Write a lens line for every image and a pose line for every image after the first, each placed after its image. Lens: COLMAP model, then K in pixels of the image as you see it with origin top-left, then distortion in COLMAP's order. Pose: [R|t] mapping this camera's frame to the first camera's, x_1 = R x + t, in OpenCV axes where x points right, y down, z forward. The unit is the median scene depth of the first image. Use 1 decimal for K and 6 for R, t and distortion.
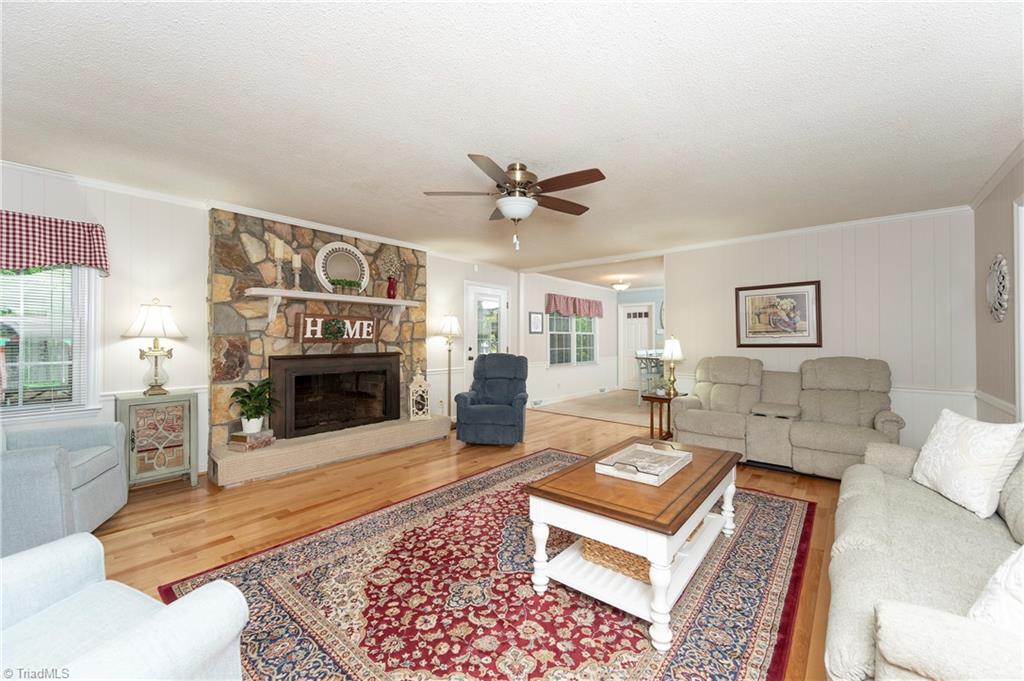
lens RADIAL K [[401.7, 0, 513.6], [0, 401.7, 339.1], [0, 0, 1]] dist [0.000101, 0.000052]
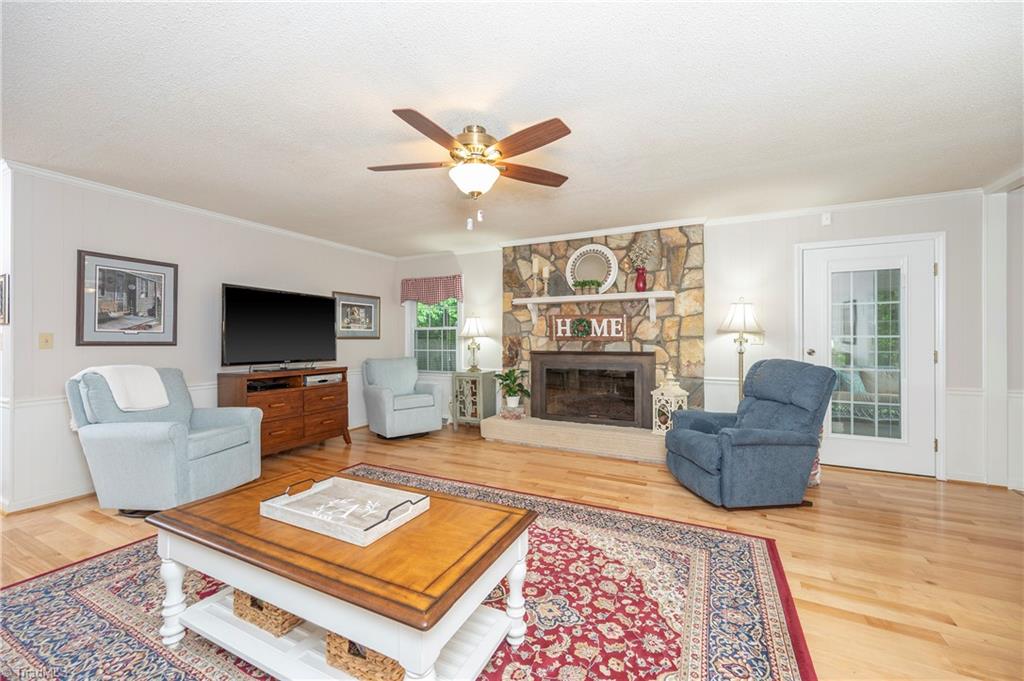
lens RADIAL K [[401.7, 0, 513.6], [0, 401.7, 339.1], [0, 0, 1]] dist [0.000101, 0.000052]
pose [[0.235637, -0.004772, -0.971829, 0.577090], [0.000444, 0.999988, -0.004802, 0.010407], [0.971841, 0.000701, 0.235636, 0.599645]]
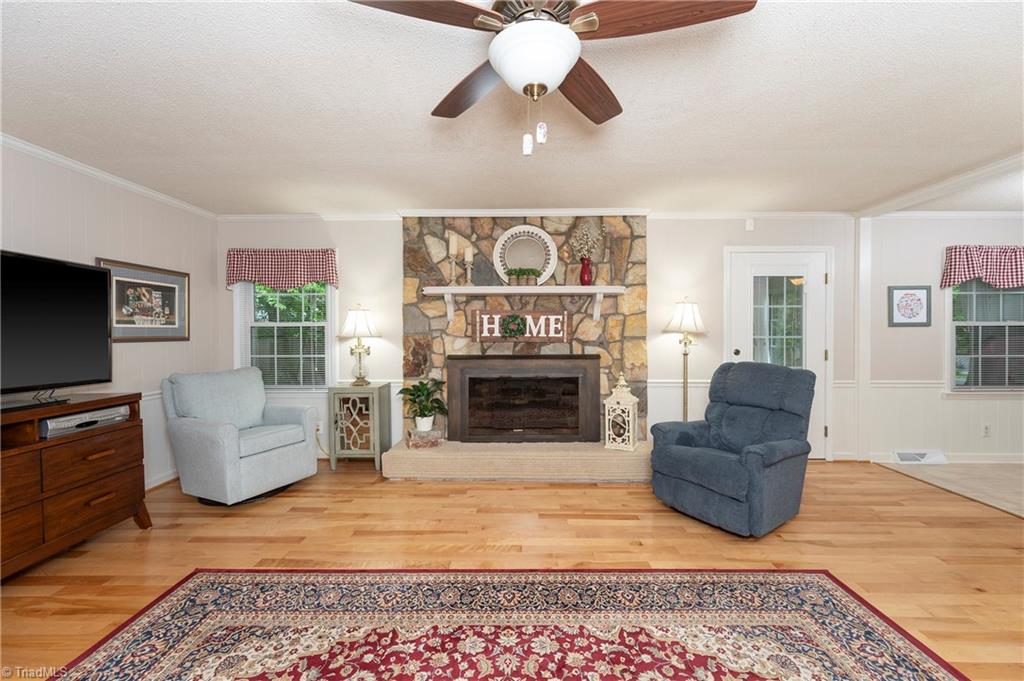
lens RADIAL K [[401.7, 0, 513.6], [0, 401.7, 339.1], [0, 0, 1]] dist [0.000101, 0.000052]
pose [[0.636011, 0.006793, -0.771650, 0.239779], [0.003520, 0.999925, 0.011703, -0.007841], [0.771672, -0.010159, 0.635940, 0.464471]]
